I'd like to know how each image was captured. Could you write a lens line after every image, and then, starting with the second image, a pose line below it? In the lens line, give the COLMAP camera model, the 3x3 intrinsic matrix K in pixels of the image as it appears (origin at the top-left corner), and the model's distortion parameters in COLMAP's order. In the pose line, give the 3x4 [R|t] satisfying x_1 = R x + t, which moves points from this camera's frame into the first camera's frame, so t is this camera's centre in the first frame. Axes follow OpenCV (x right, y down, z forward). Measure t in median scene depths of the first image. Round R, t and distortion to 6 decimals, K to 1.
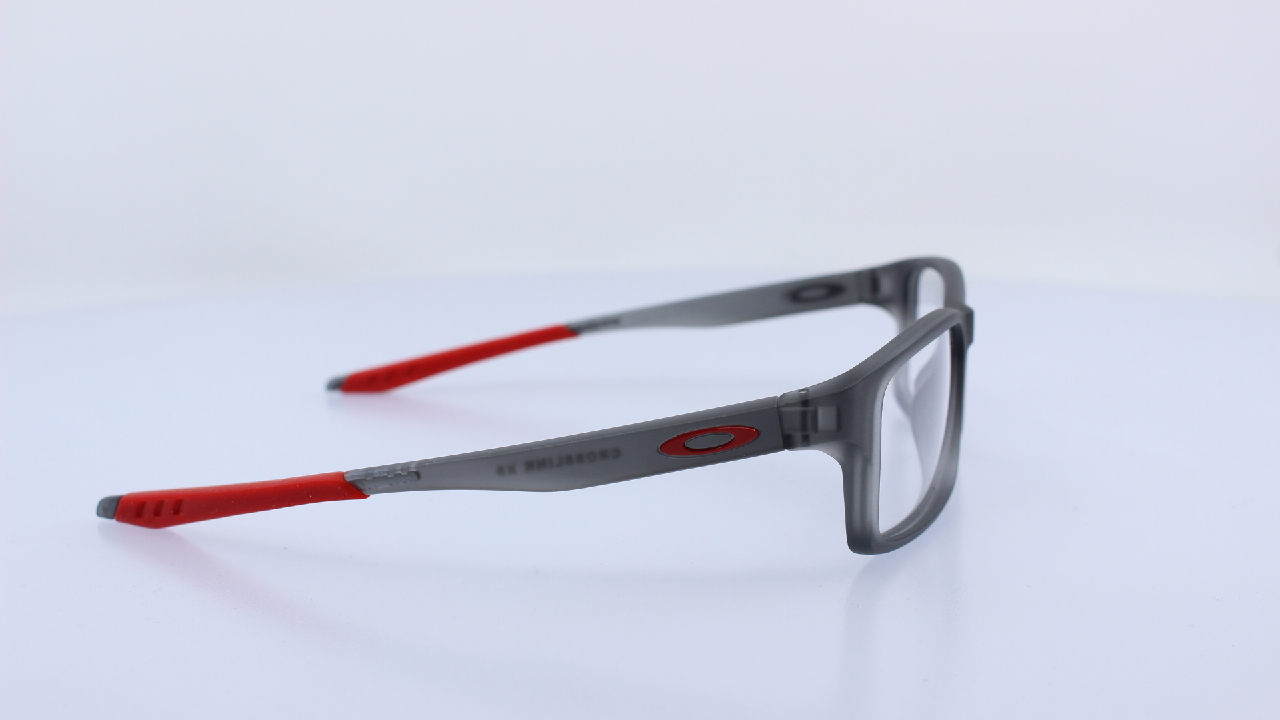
lens RADIAL K [[1659.6, 0, 640.0], [0, 1659.6, 360.0], [0, 0, 1]] dist [-0.035414, -0.015288]
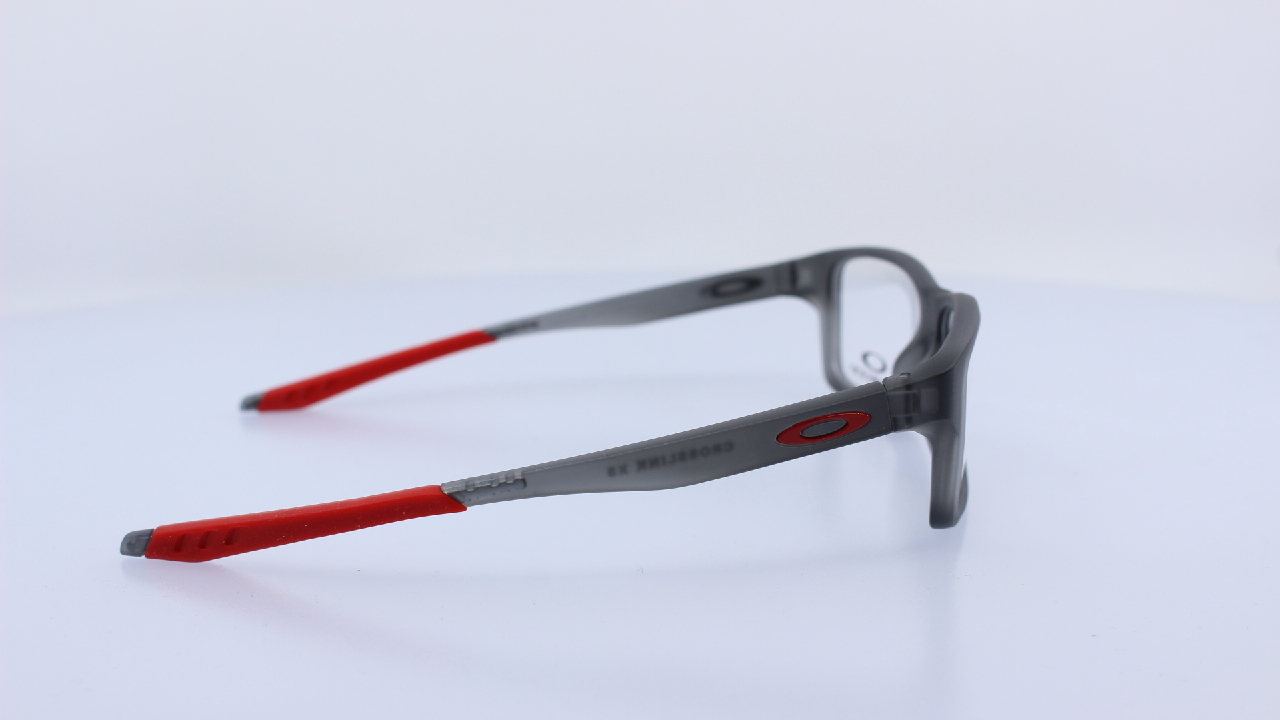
lens RADIAL K [[1659.6, 0, 640.0], [0, 1659.6, 360.0], [0, 0, 1]] dist [-0.035414, -0.015288]
pose [[0.966525, -0.050306, 0.251594, -0.306048], [0.051283, 0.998681, 0.002676, -0.001809], [-0.251396, 0.010316, 0.967829, 0.034051]]
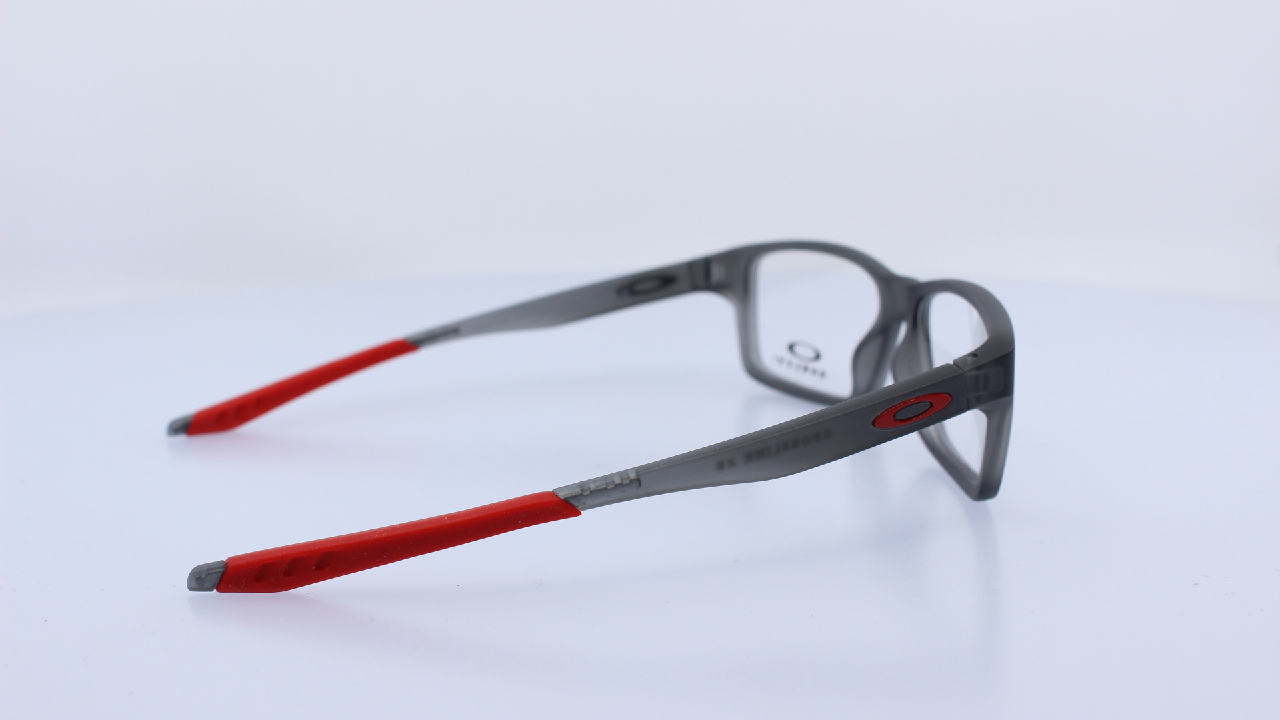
lens RADIAL K [[1659.6, 0, 640.0], [0, 1659.6, 360.0], [0, 0, 1]] dist [-0.035414, -0.015288]
pose [[0.869854, -0.095356, 0.484006, -0.589754], [0.099127, 0.994914, 0.017861, -0.019006], [-0.483247, 0.032441, 0.874883, 0.142377]]
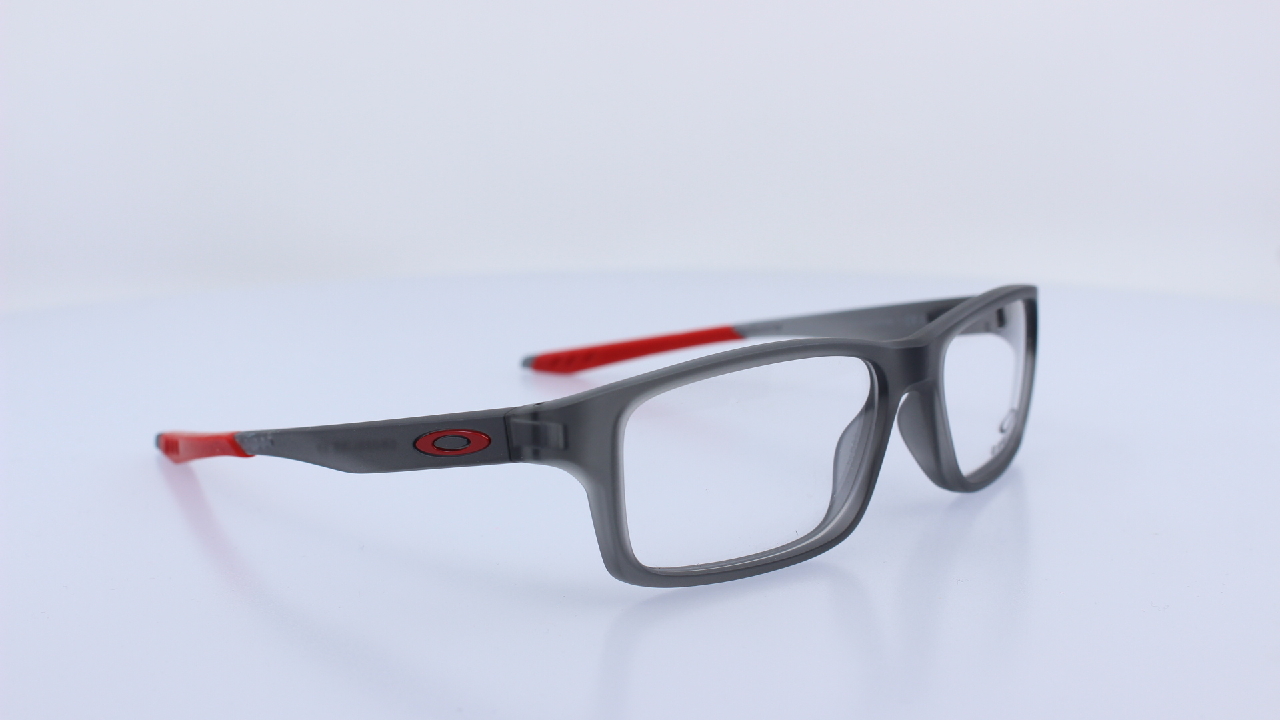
lens RADIAL K [[1659.6, 0, 640.0], [0, 1659.6, 360.0], [0, 0, 1]] dist [-0.035414, -0.015288]
pose [[0.862288, 0.099666, -0.496514, 0.606895], [-0.095153, 0.994866, 0.034450, -0.045317], [0.497398, 0.017539, 0.867345, 0.163989]]
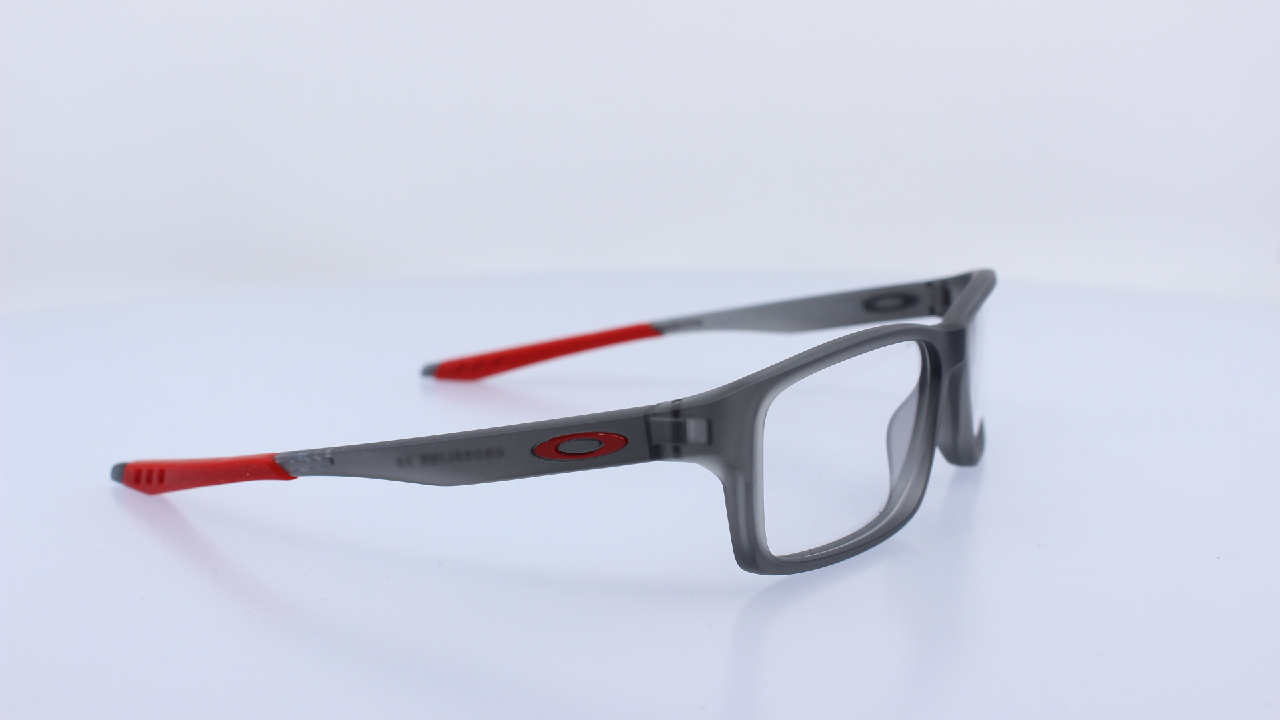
lens RADIAL K [[1659.6, 0, 640.0], [0, 1659.6, 360.0], [0, 0, 1]] dist [-0.035414, -0.015288]
pose [[0.965447, 0.051658, -0.255429, 0.310866], [-0.050552, 0.998662, 0.010897, -0.014874], [0.255650, 0.002392, 0.966767, 0.042887]]
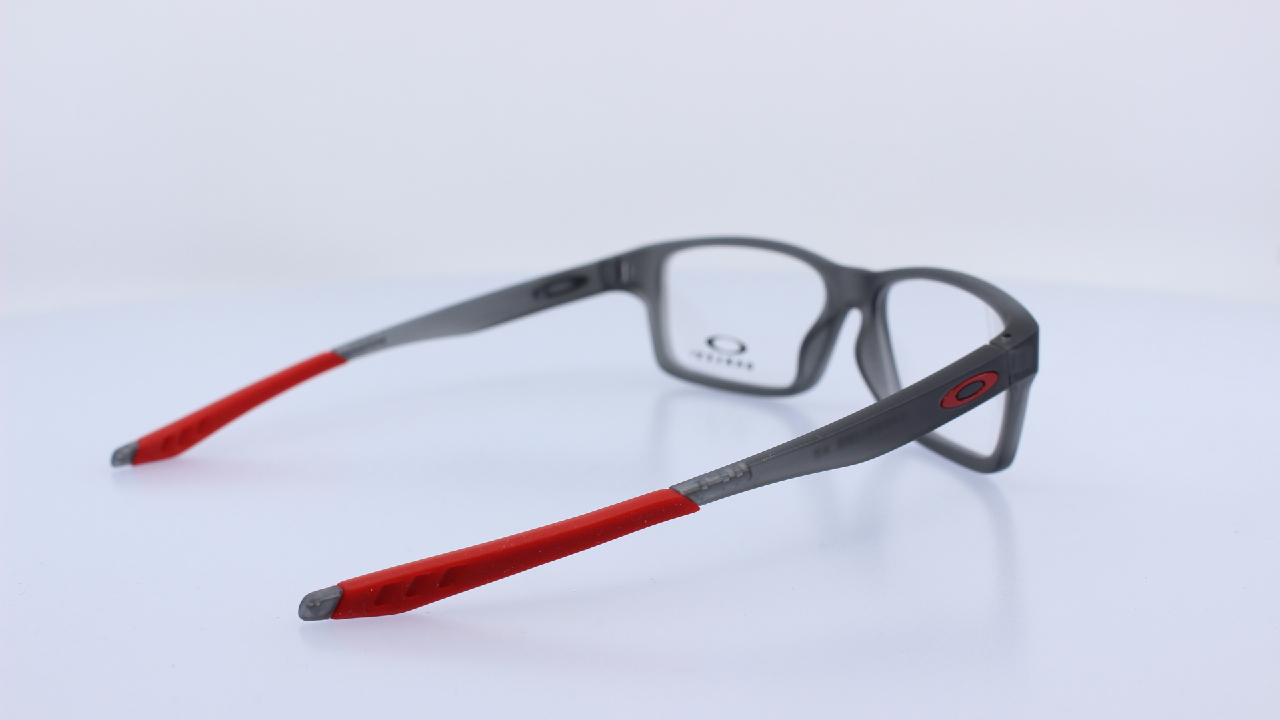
lens RADIAL K [[1659.6, 0, 640.0], [0, 1659.6, 360.0], [0, 0, 1]] dist [-0.035414, -0.015288]
pose [[0.715521, -0.133303, 0.685755, -0.836986], [0.141685, 0.988916, 0.044400, -0.049941], [-0.684072, 0.065392, 0.726477, 0.318168]]
